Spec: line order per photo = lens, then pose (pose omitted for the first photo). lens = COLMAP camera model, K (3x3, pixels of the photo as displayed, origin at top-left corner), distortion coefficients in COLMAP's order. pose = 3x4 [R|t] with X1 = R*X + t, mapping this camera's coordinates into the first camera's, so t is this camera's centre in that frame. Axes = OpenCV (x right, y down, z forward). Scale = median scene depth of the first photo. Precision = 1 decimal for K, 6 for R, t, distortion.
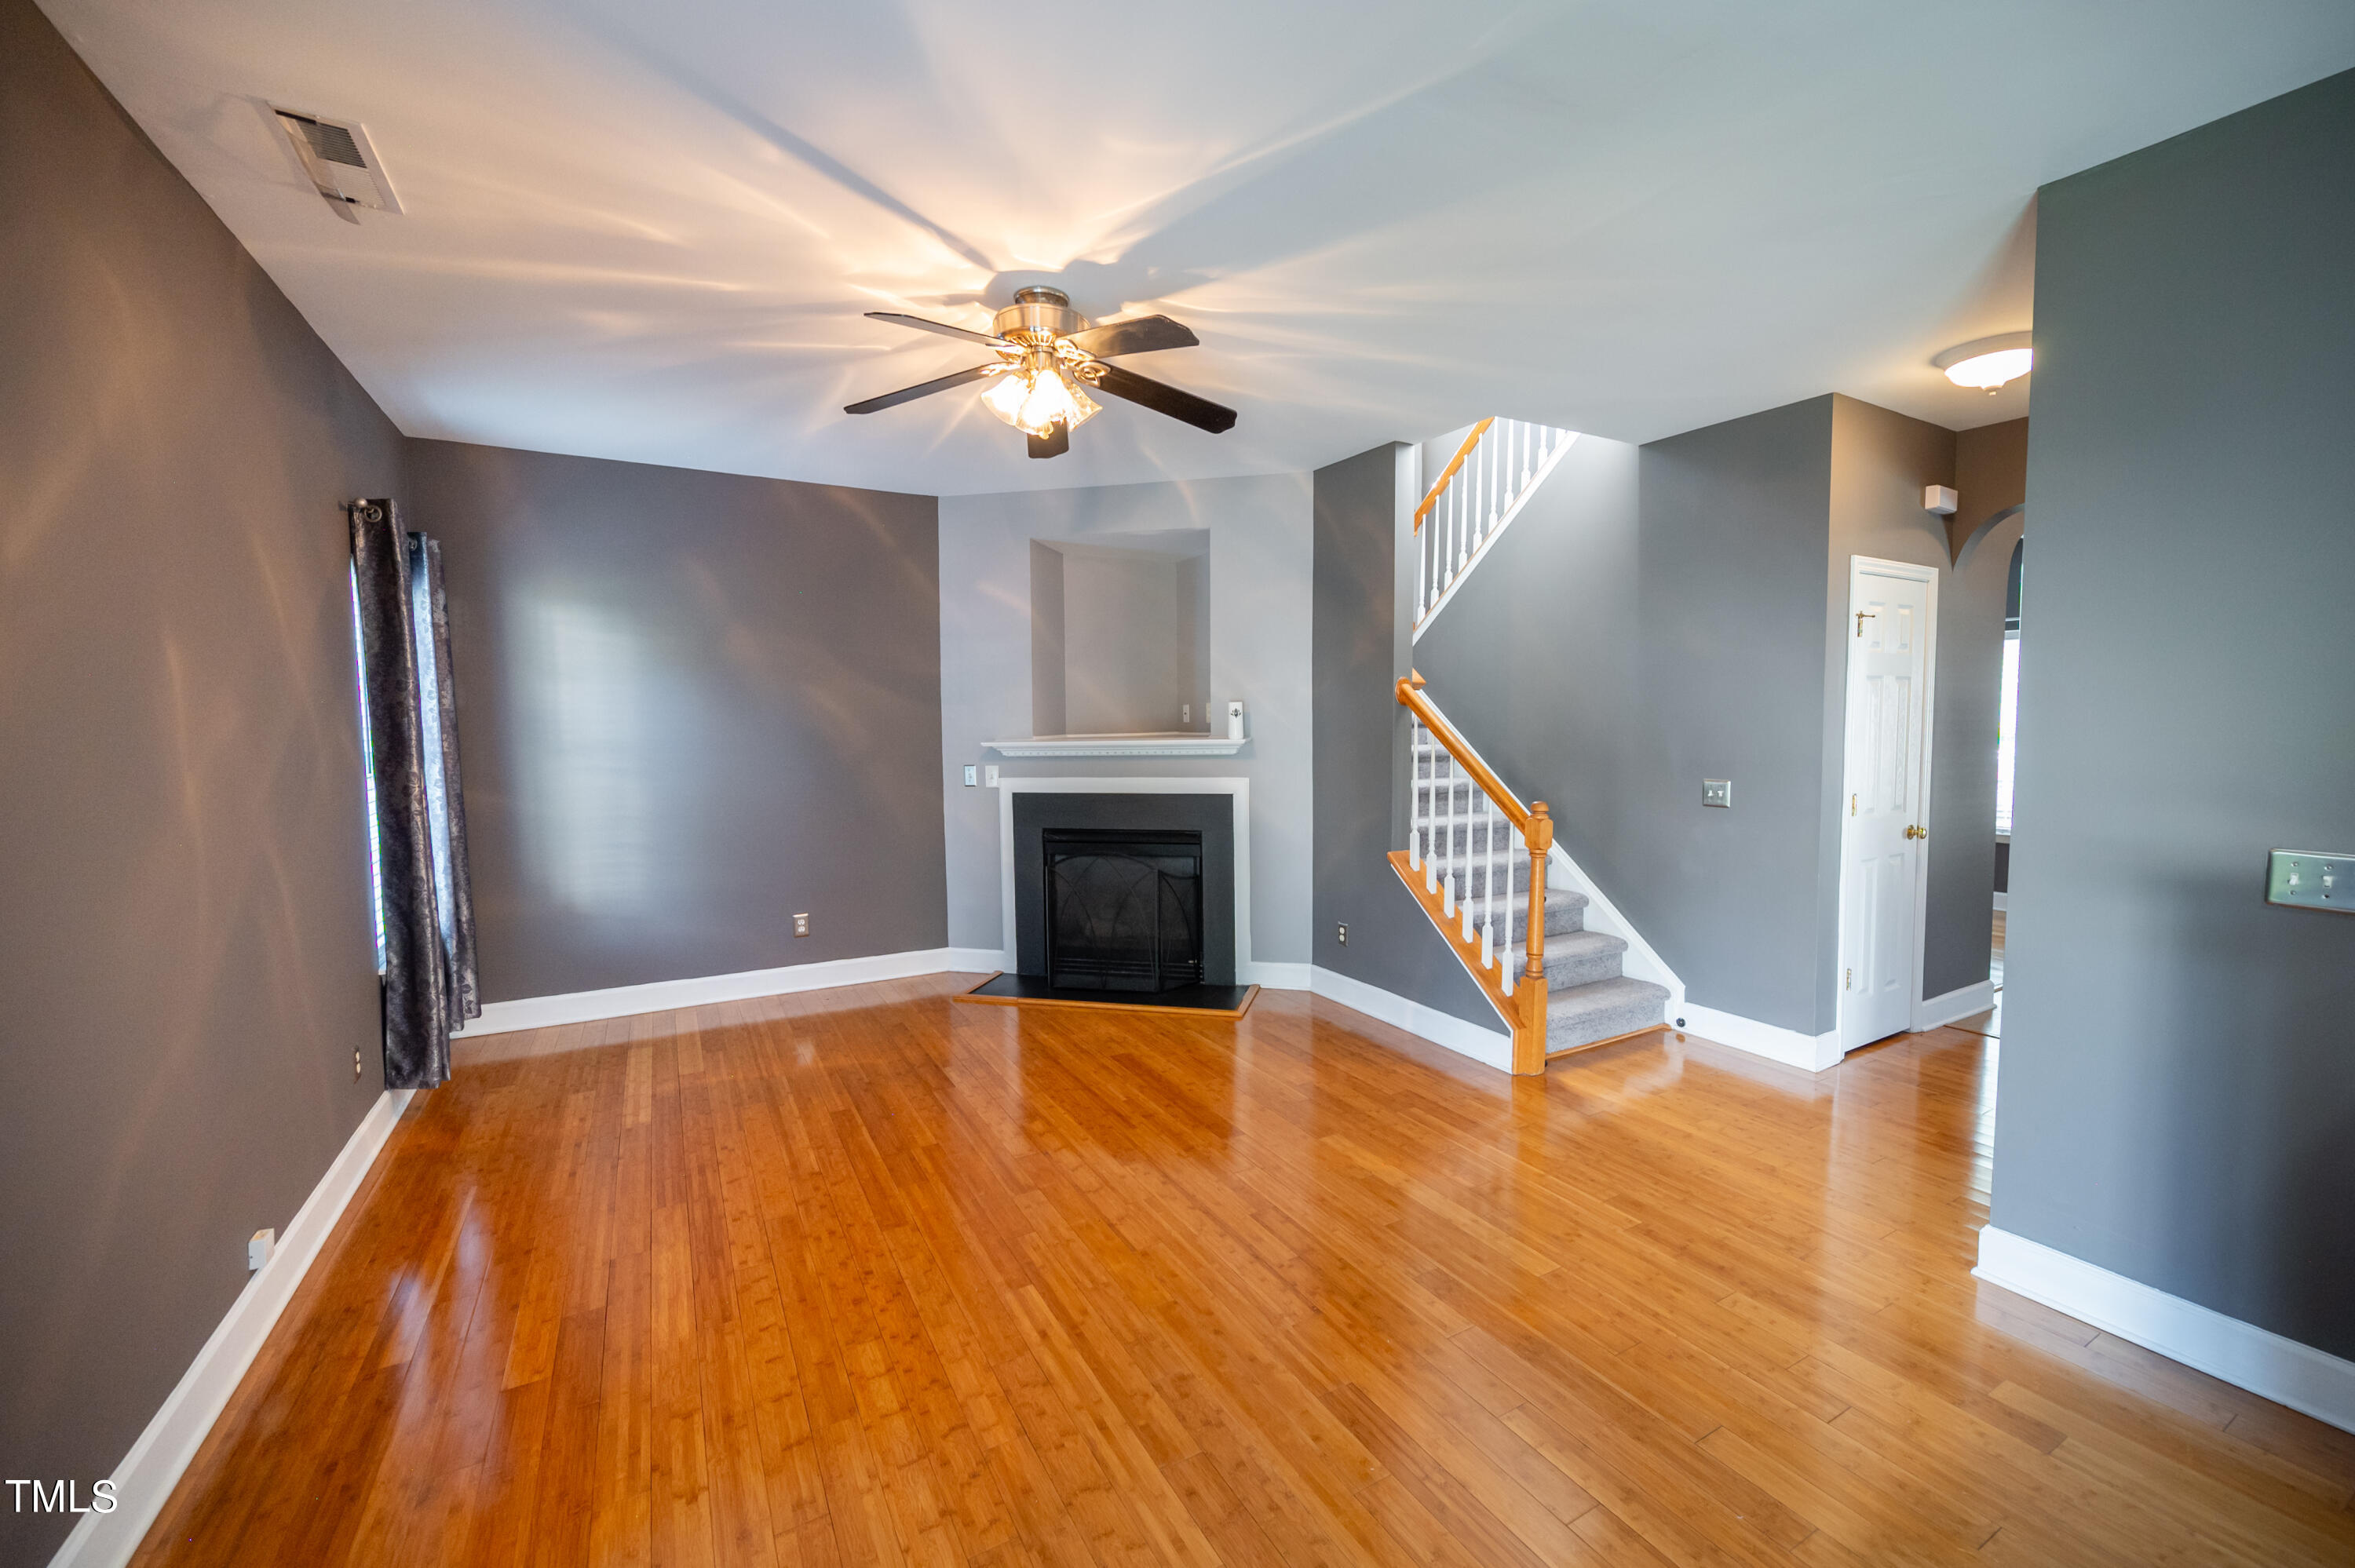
lens RADIAL K [[938.0, 0, 1177.8], [0, 938.0, 790.7], [0, 0, 1]] dist [0.003231, 0.000402]
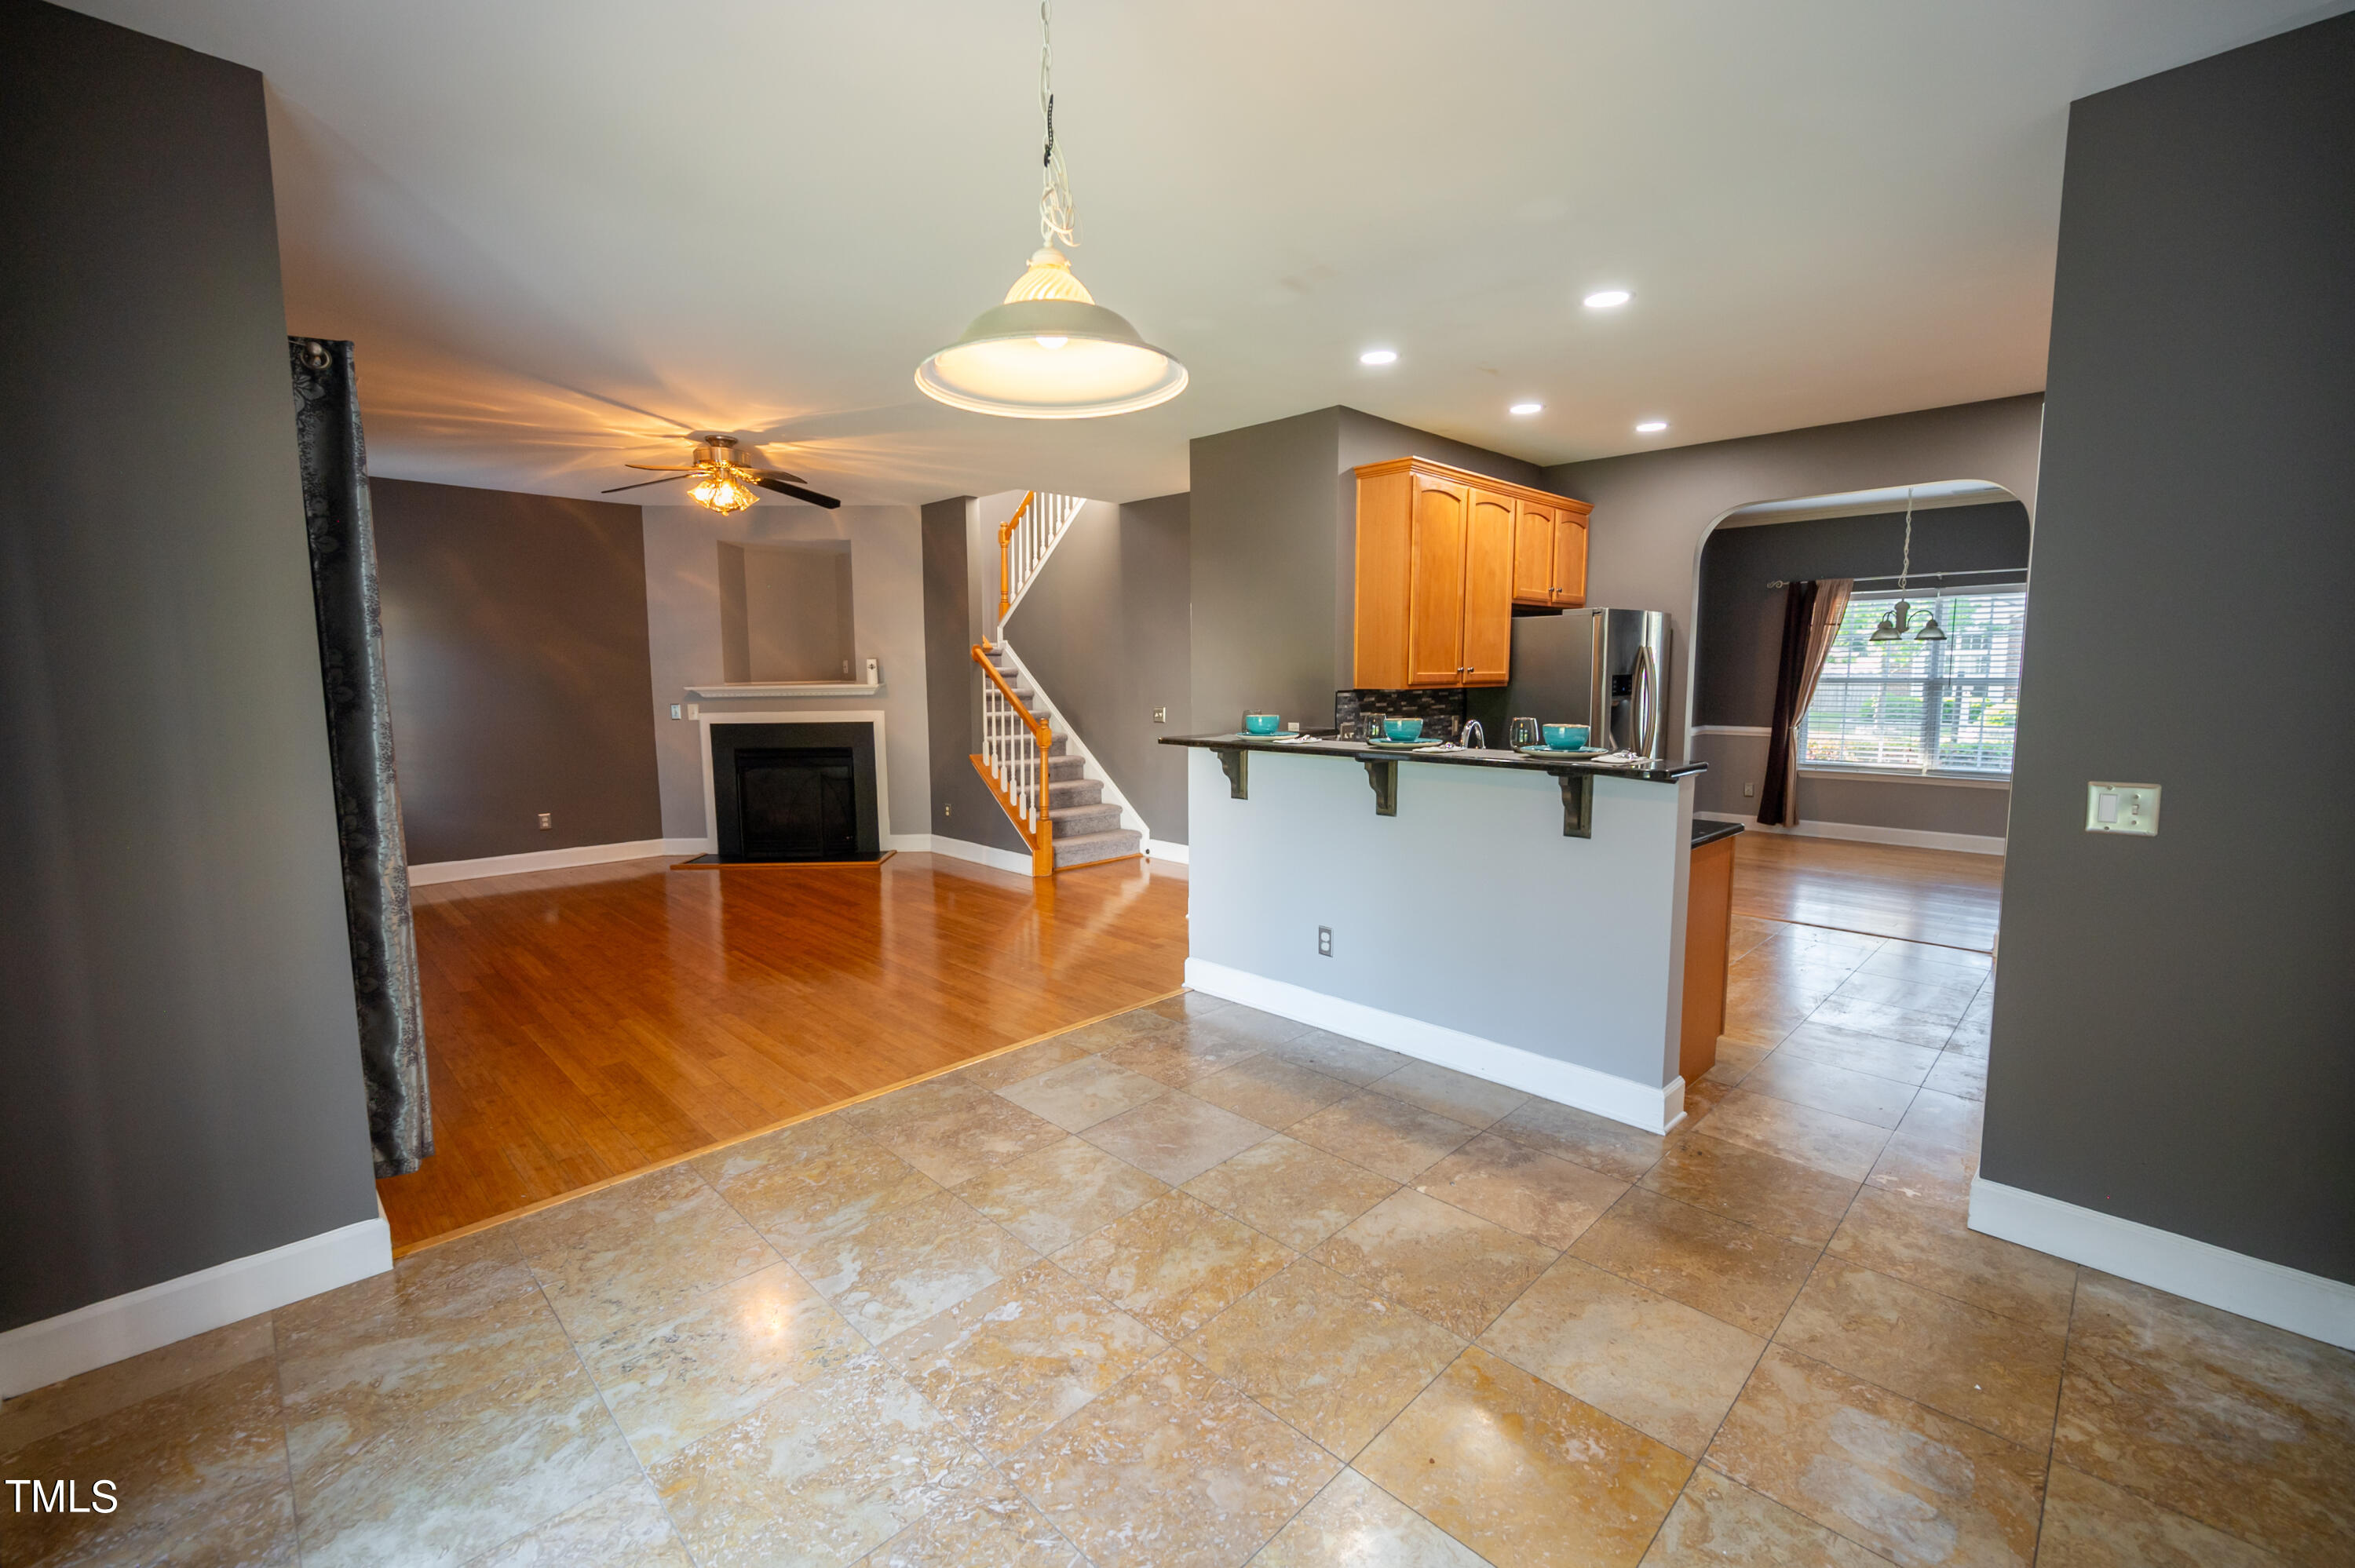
lens RADIAL K [[966.2, 0, 1177.9], [0, 966.2, 778.7], [0, 0, 1]] dist [-0.000460, -0.000130]
pose [[0.959538, -0.028872, 0.280093, 0.093541], [0.018291, 0.999019, 0.040319, 0.041959], [-0.280983, -0.033565, 0.959126, -0.624656]]
